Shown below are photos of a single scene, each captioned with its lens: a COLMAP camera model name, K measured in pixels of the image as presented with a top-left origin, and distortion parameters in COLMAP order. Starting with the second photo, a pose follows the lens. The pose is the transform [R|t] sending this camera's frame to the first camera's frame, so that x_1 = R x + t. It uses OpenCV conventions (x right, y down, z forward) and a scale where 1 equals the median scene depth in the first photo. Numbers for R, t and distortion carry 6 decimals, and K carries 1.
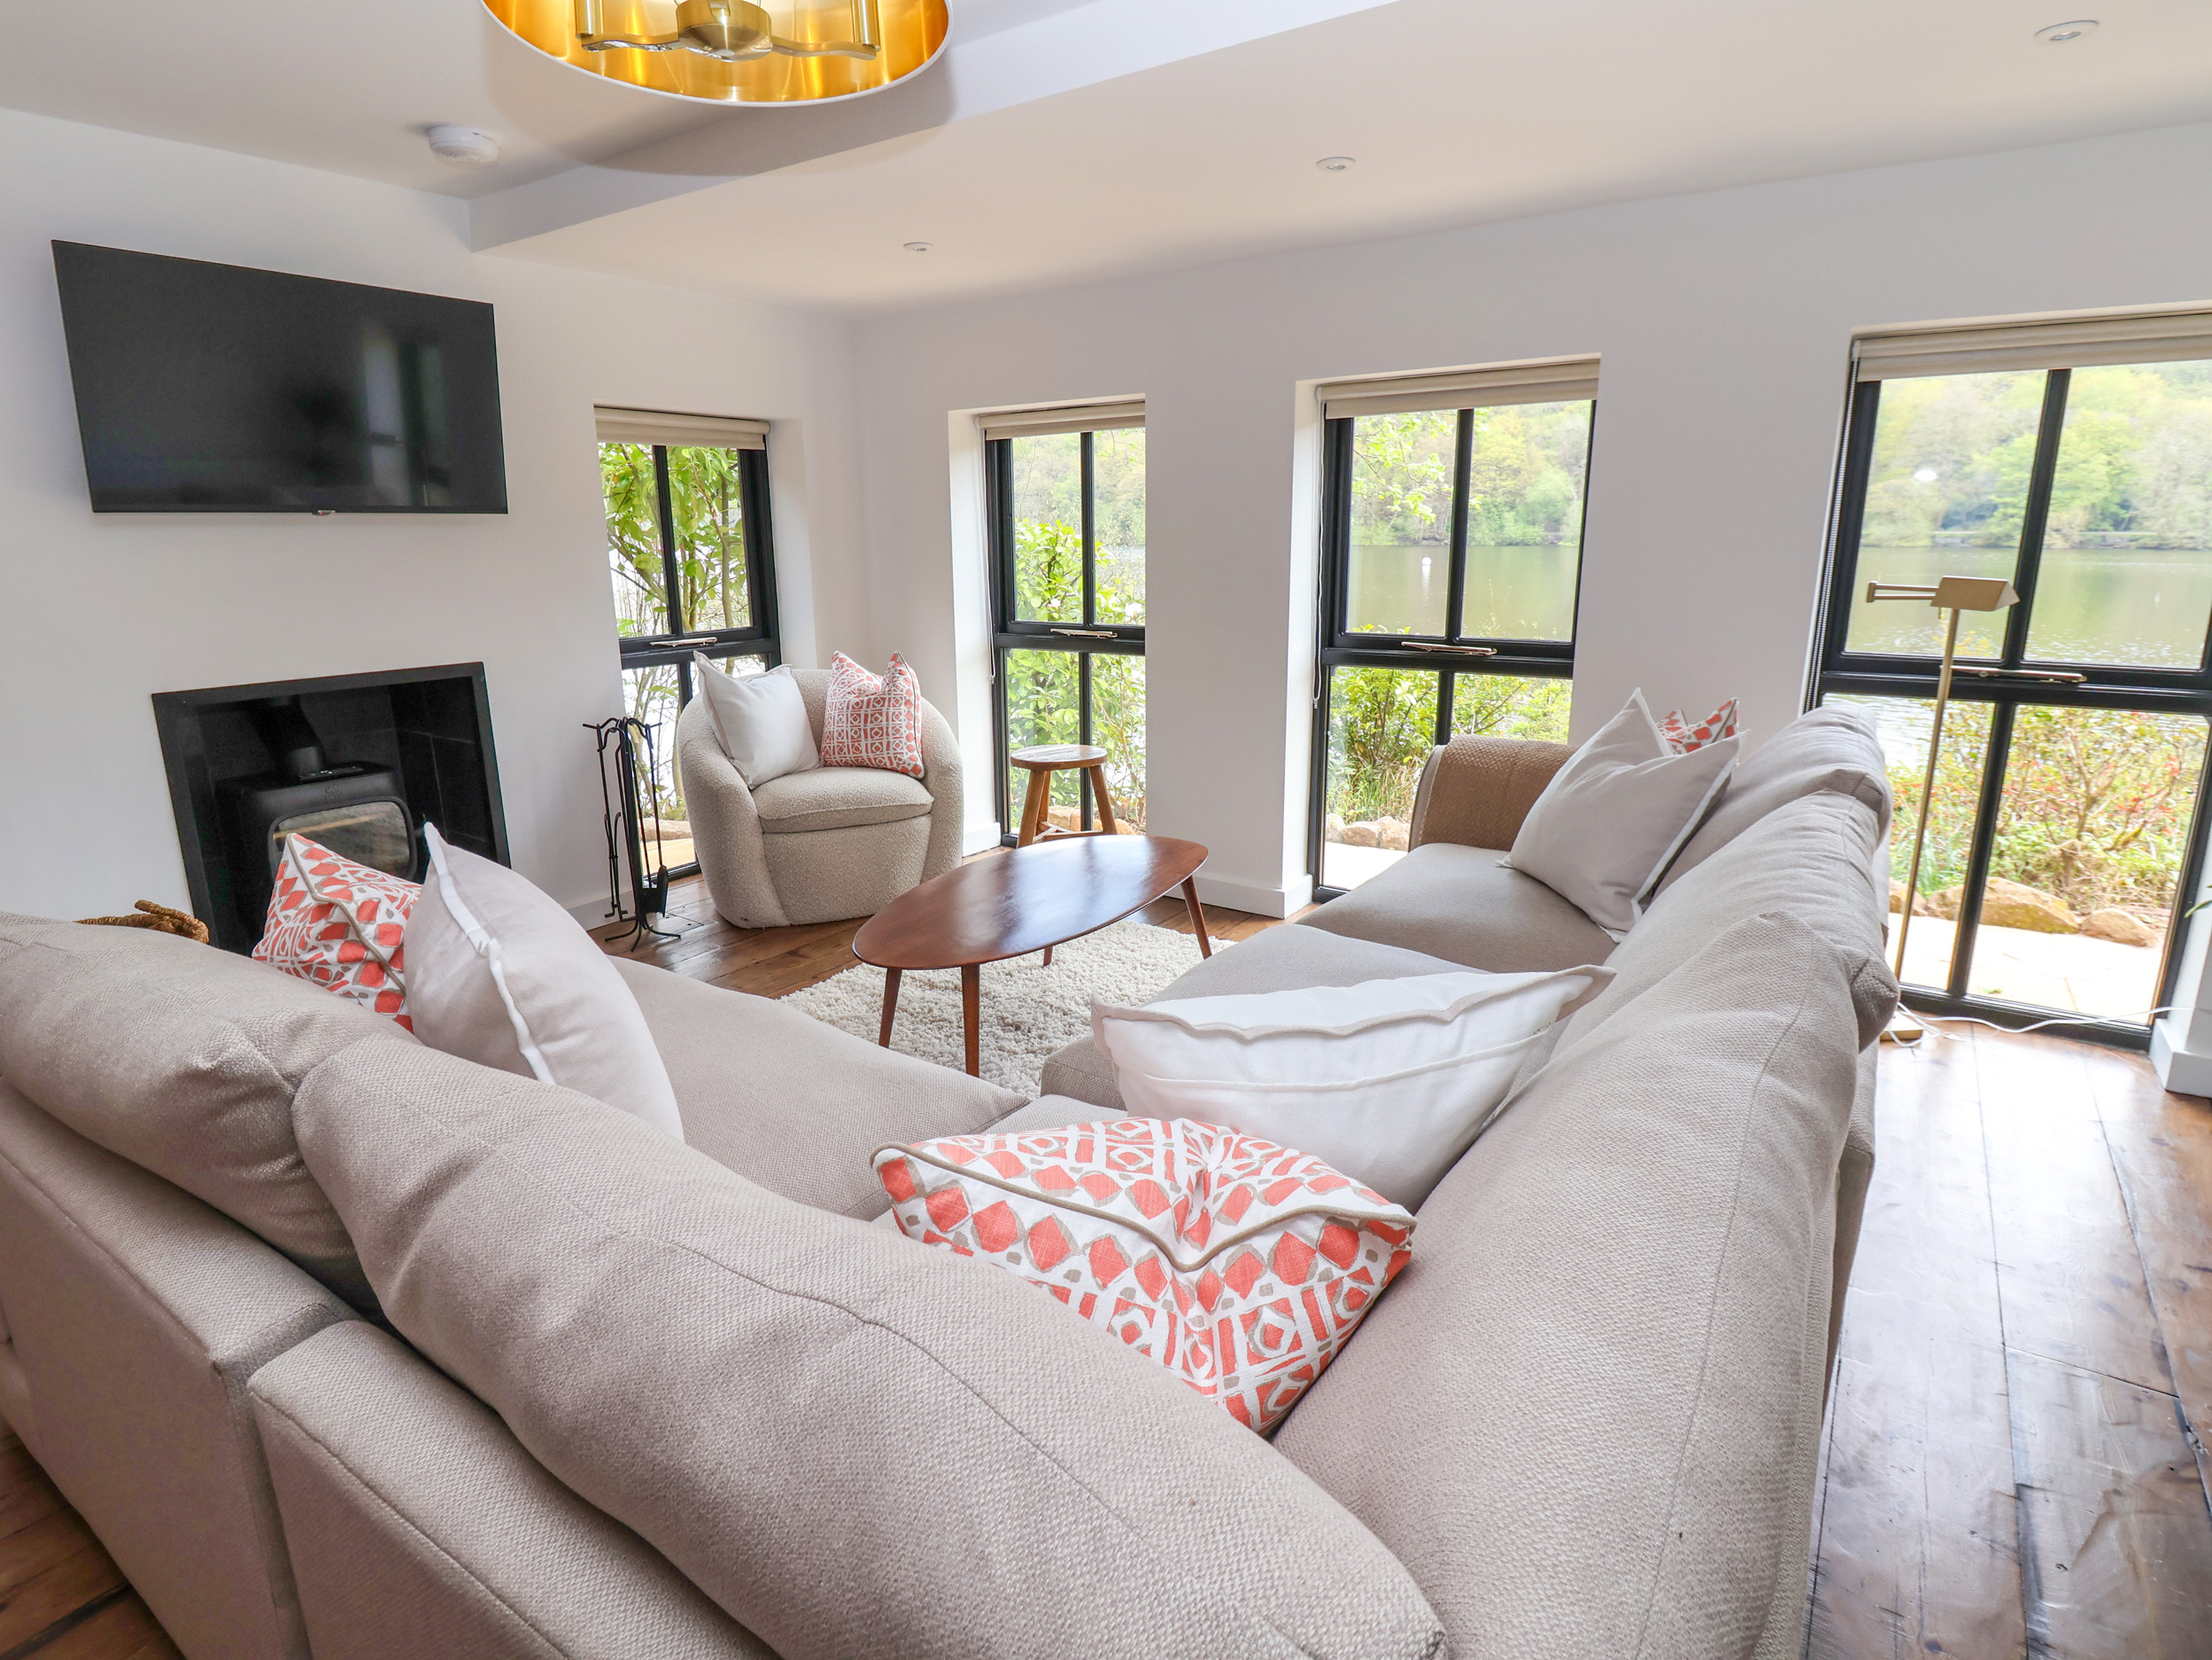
lens RADIAL K [[1147.0, 0, 1090.7], [0, 1147.0, 801.9], [0, 0, 1]] dist [0.009227, -0.018146]
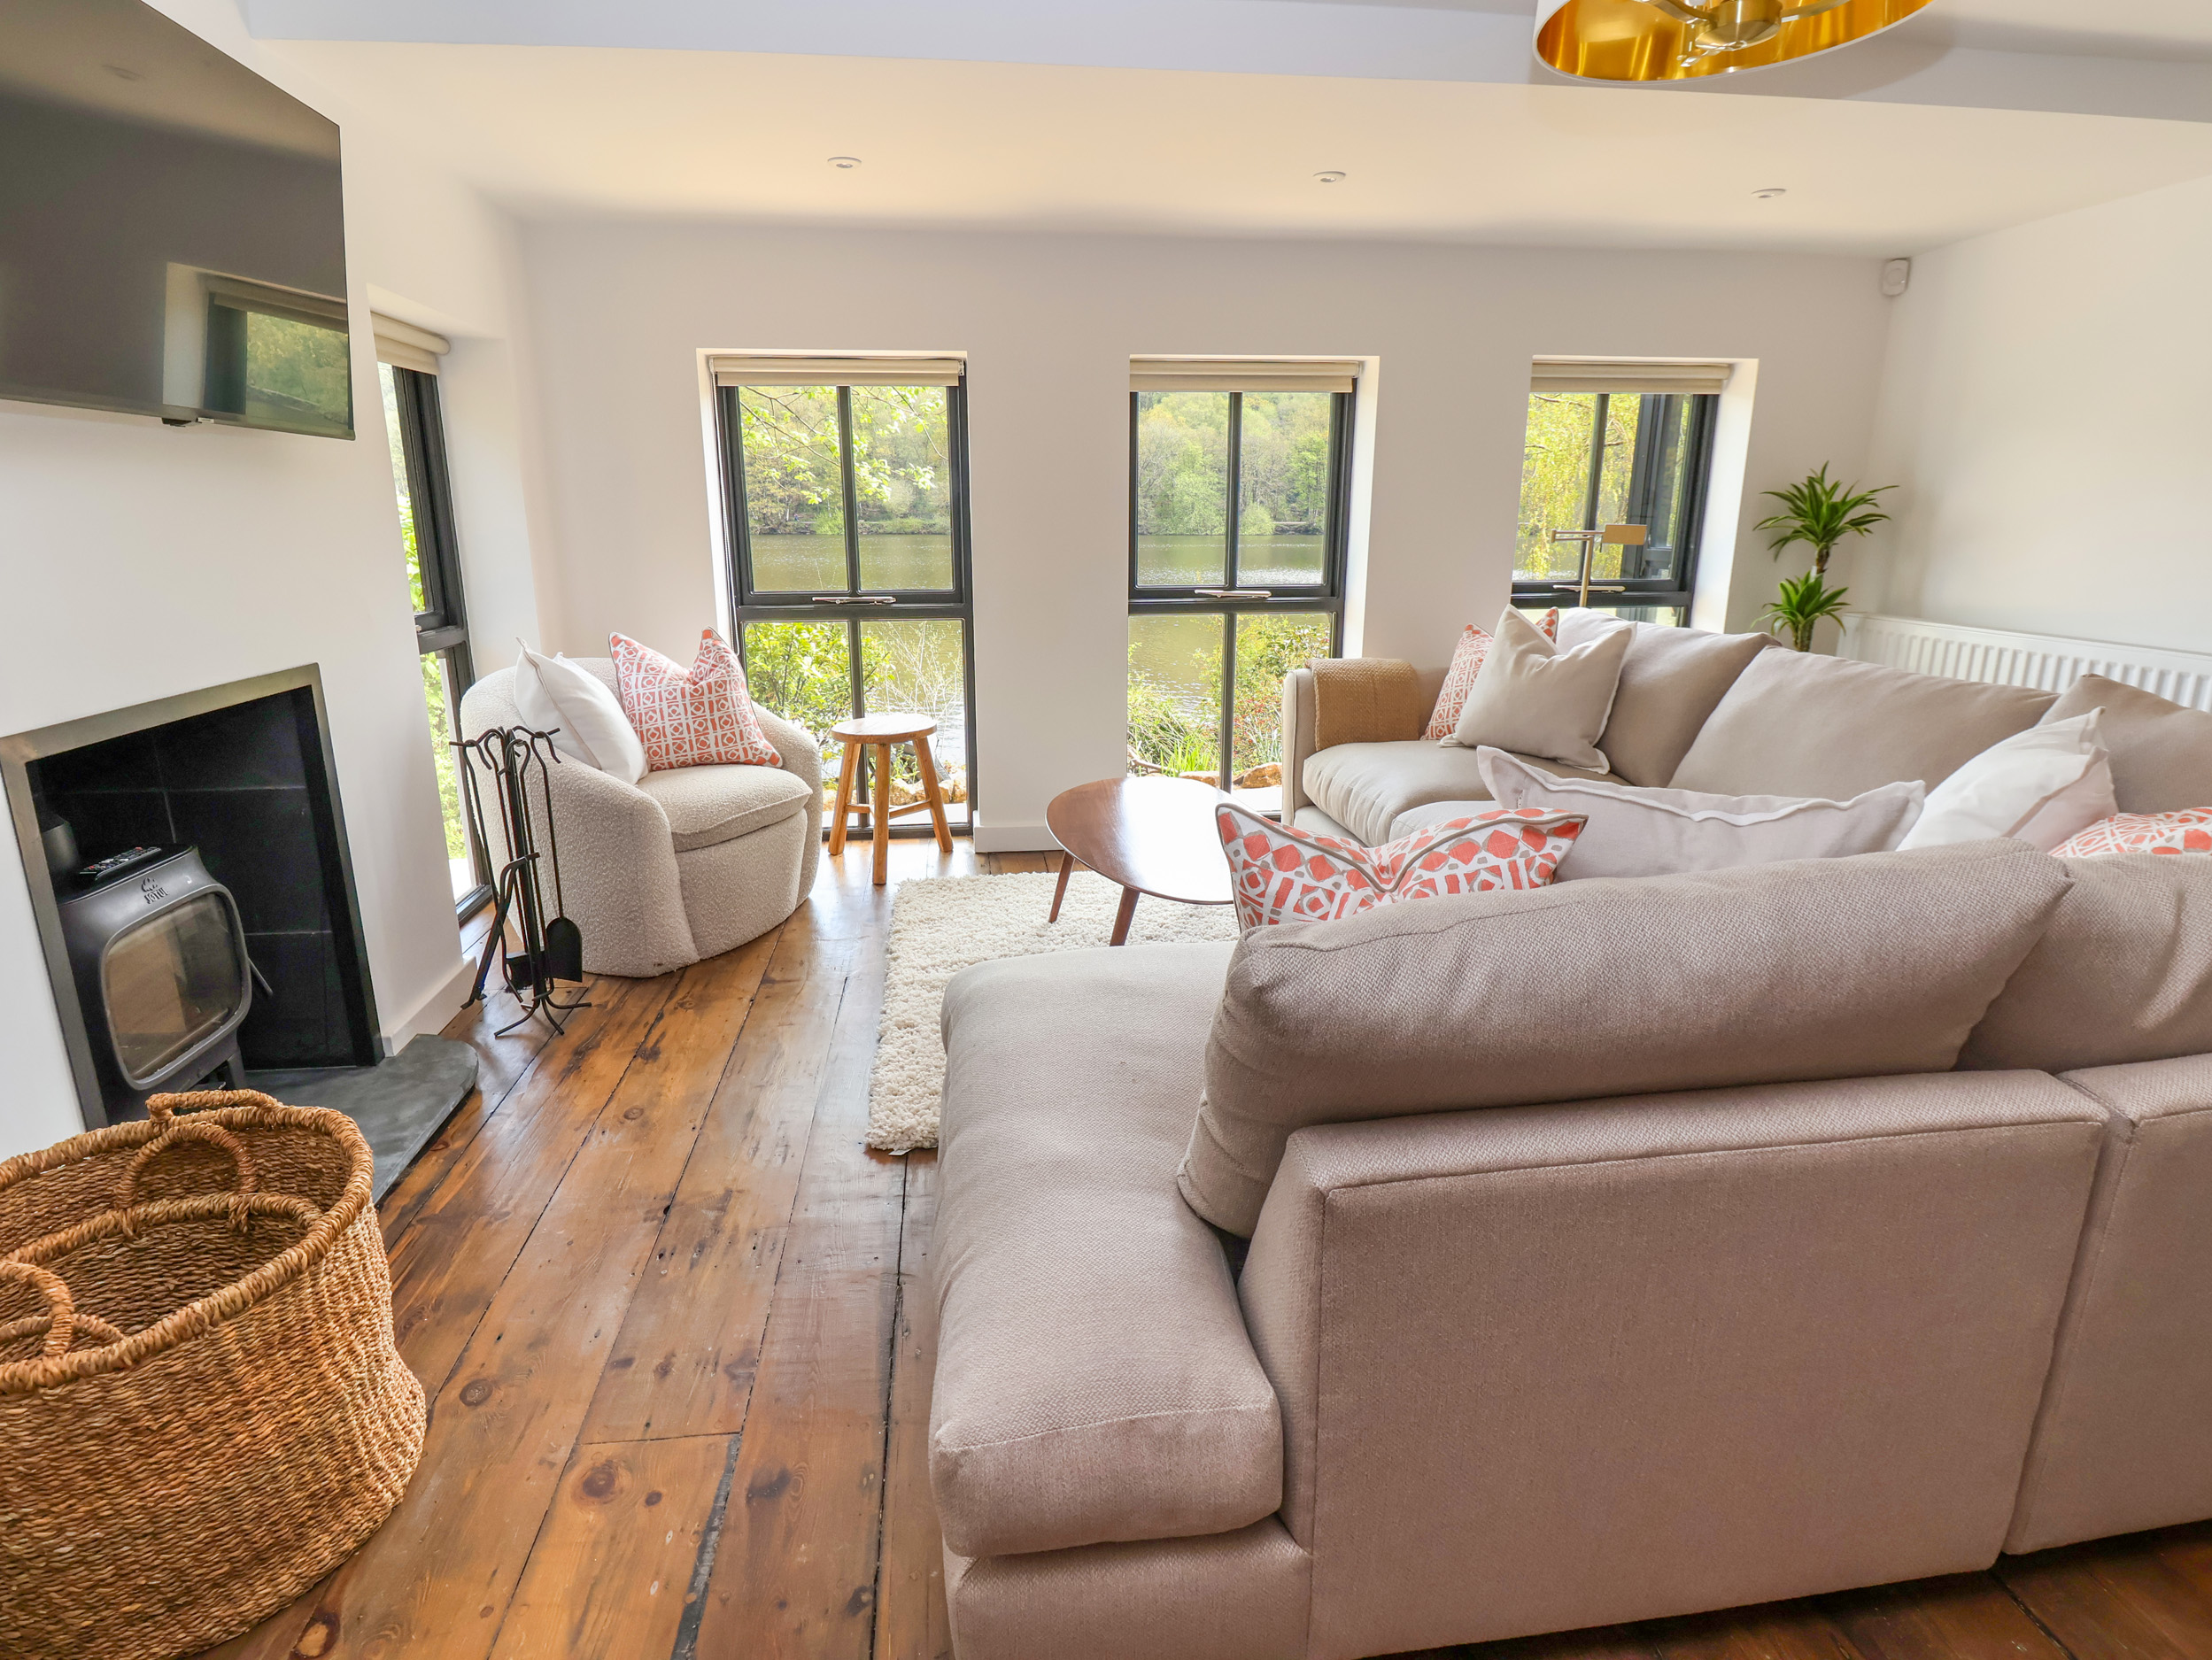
lens RADIAL K [[1147.0, 0, 1090.7], [0, 1147.0, 801.9], [0, 0, 1]] dist [0.009227, -0.018146]
pose [[0.752094, -0.149970, 0.641766, -0.566556], [0.143028, 0.987699, 0.063191, -0.017161], [-0.643348, 0.044265, 0.764293, 0.182686]]
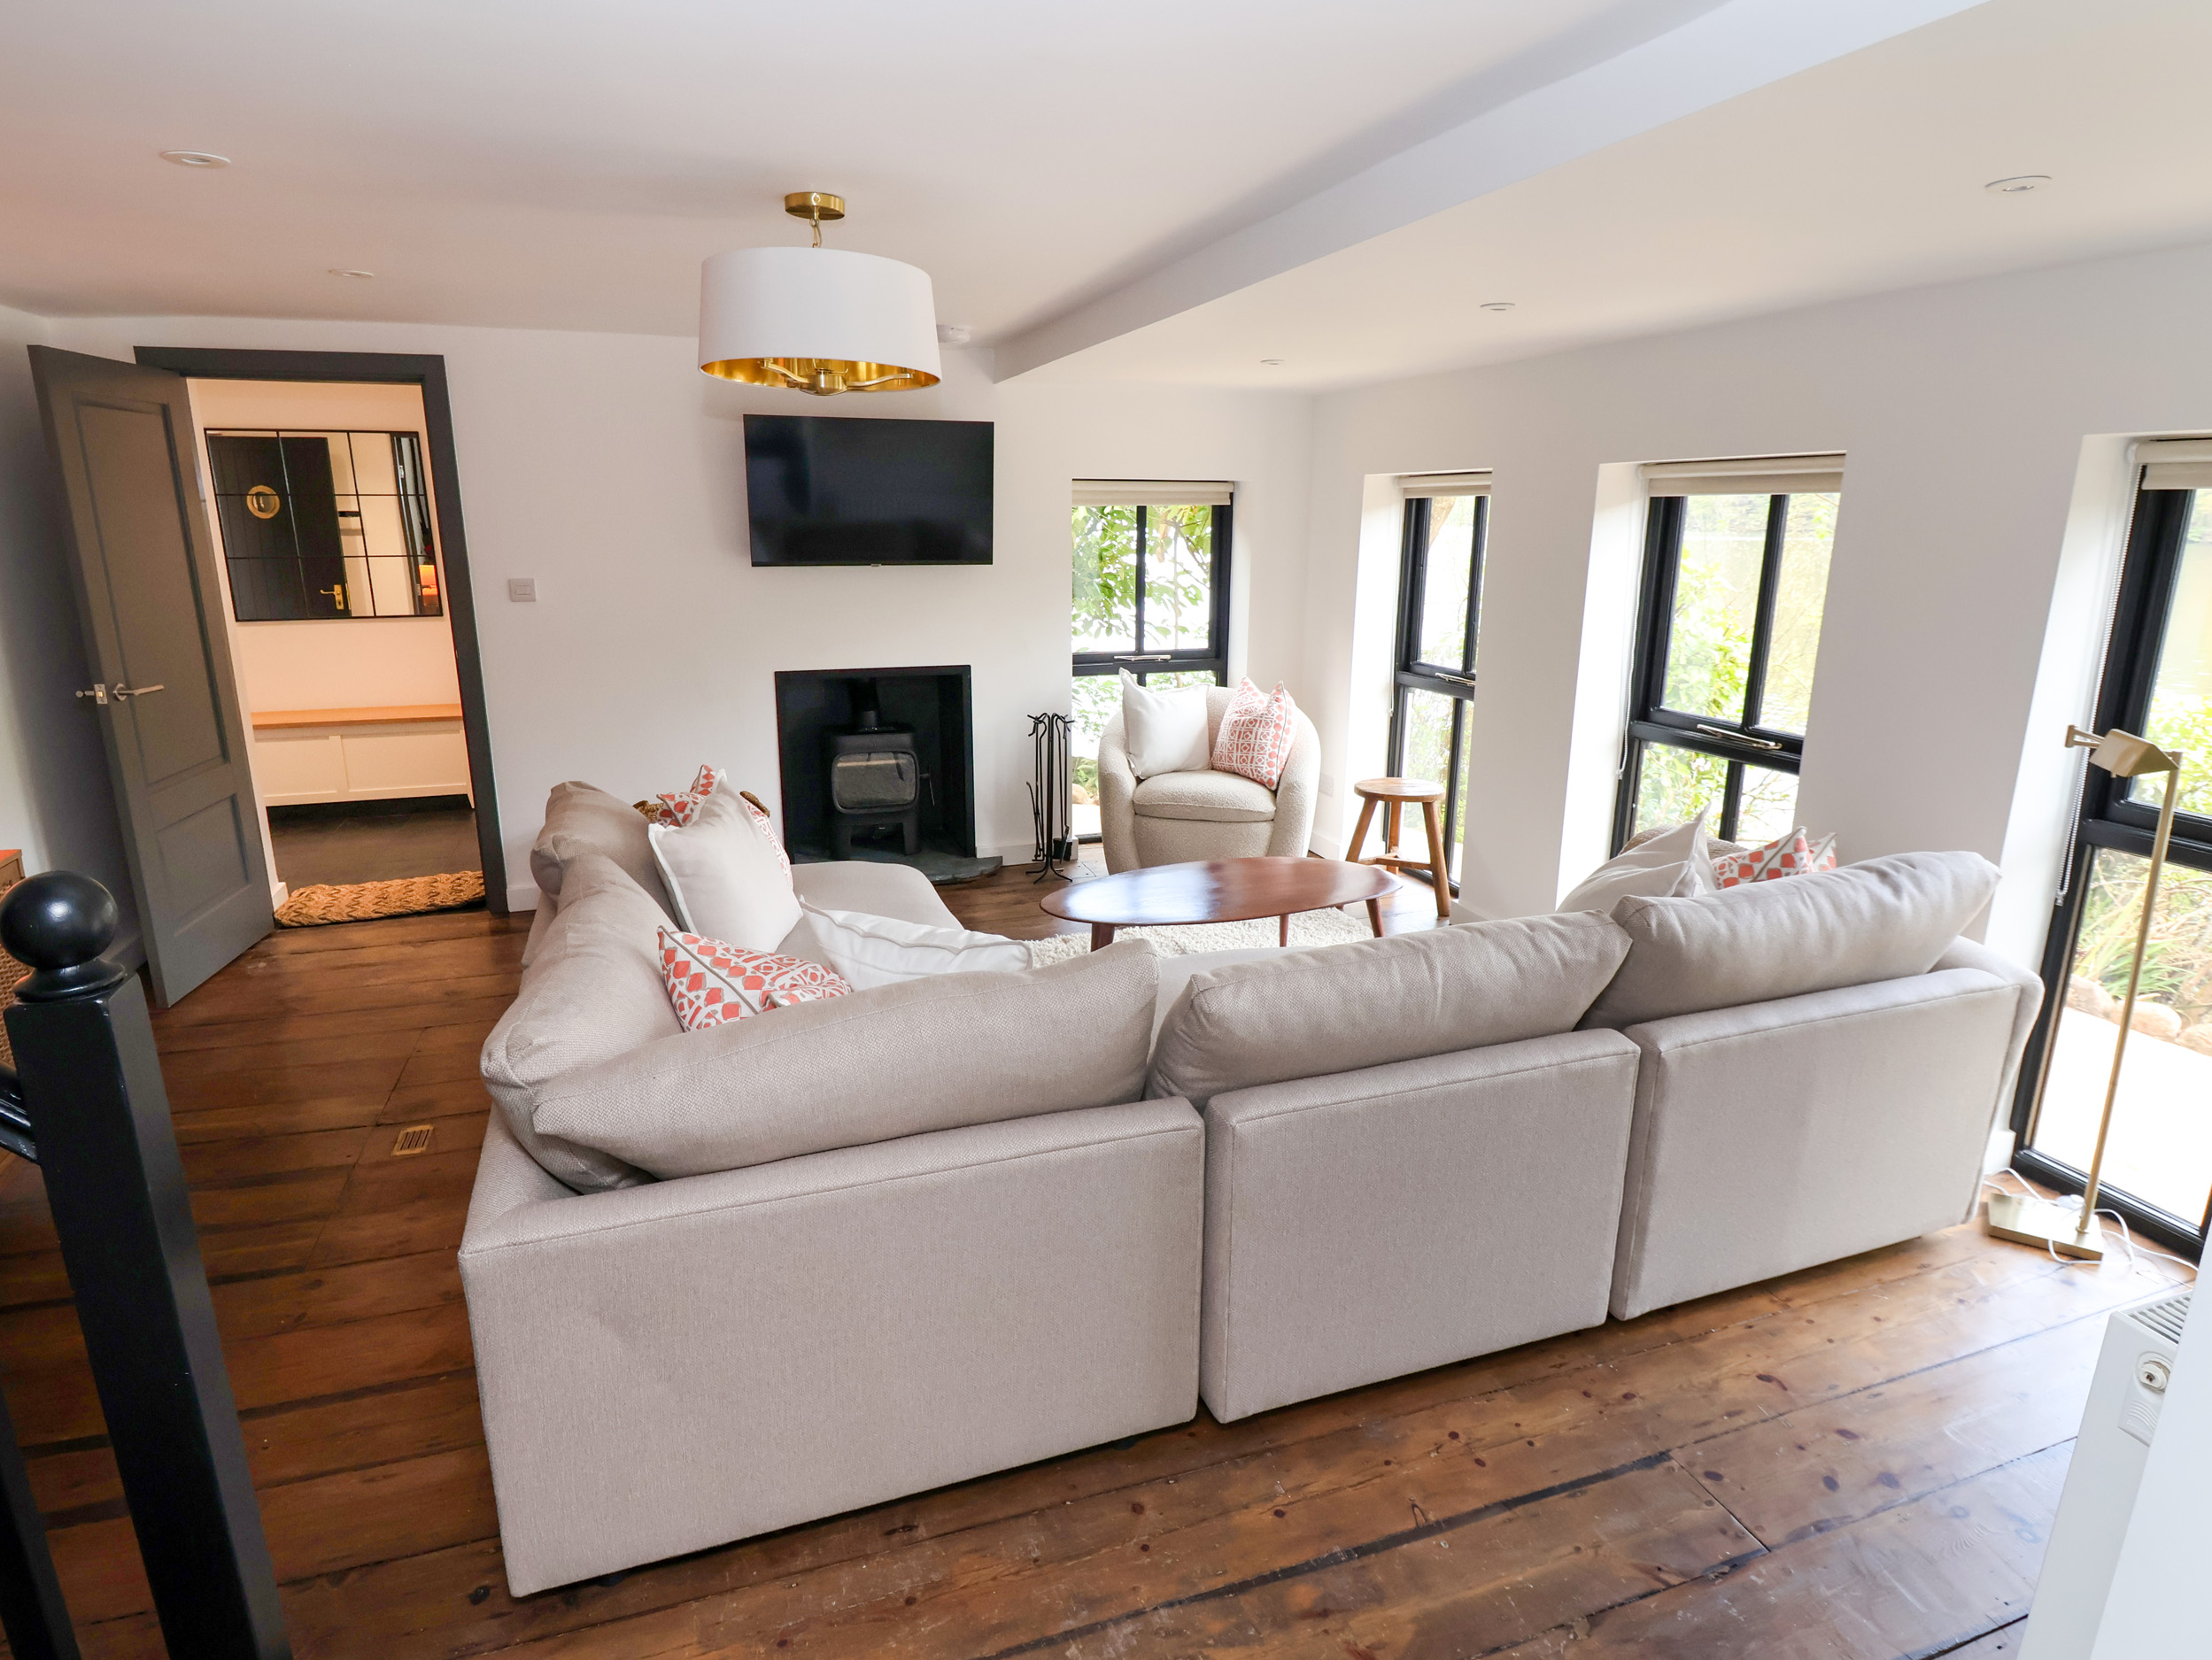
lens RADIAL K [[1196.6, 0, 1104.3], [0, 1196.6, 811.4], [0, 0, 1]] dist [0.006415, -0.018172]
pose [[0.807542, 0.157477, -0.568398, 0.438970], [-0.149770, 0.986860, 0.060630, -0.051022], [0.570478, 0.036168, 0.820516, -0.118650]]
